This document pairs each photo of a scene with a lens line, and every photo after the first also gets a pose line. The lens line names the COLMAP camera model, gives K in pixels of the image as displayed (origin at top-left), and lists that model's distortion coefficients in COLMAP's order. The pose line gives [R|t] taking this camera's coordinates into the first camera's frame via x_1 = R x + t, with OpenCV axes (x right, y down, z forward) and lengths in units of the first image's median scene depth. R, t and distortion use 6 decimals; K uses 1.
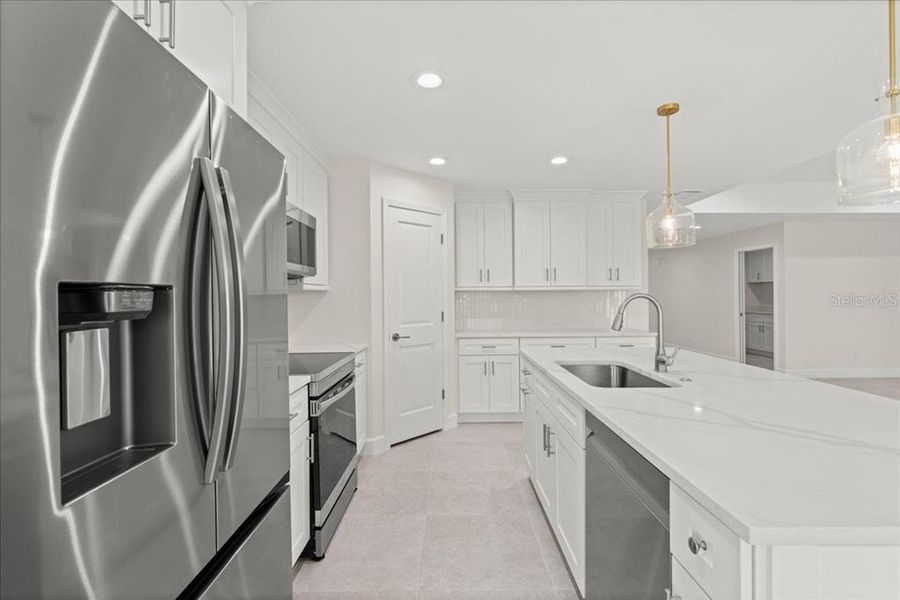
lens RADIAL K [[399.6, 0, 445.5], [0, 399.6, 302.0], [0, 0, 1]] dist [-0.001738, -0.000404]
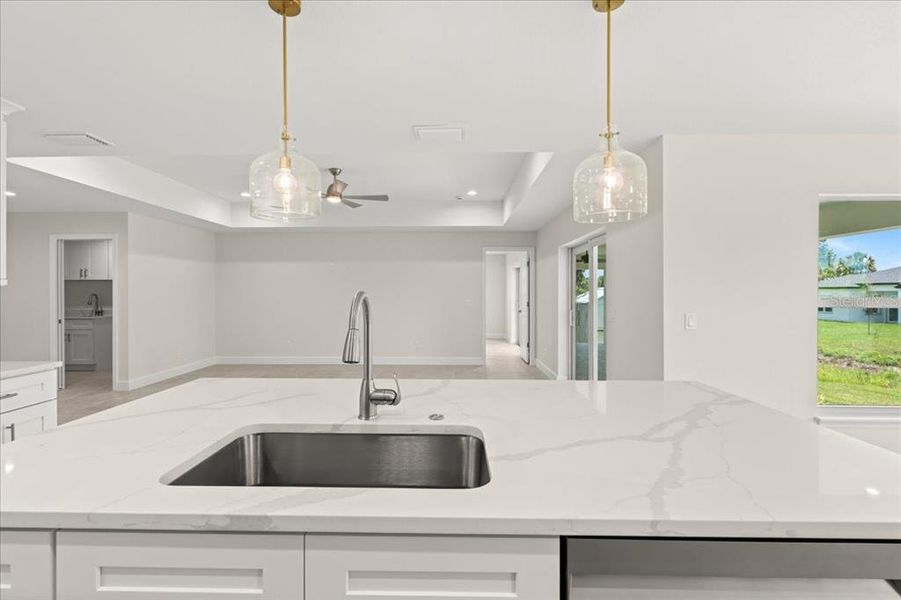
lens RADIAL K [[406.9, 0, 449.1], [0, 406.9, 291.2], [0, 0, 1]] dist [0.000049, -0.000263]
pose [[0.012313, 0.015474, 0.999804, -0.030067], [0.015671, 0.999754, -0.015667, -0.003108], [-0.999801, 0.015861, 0.012068, 0.263502]]
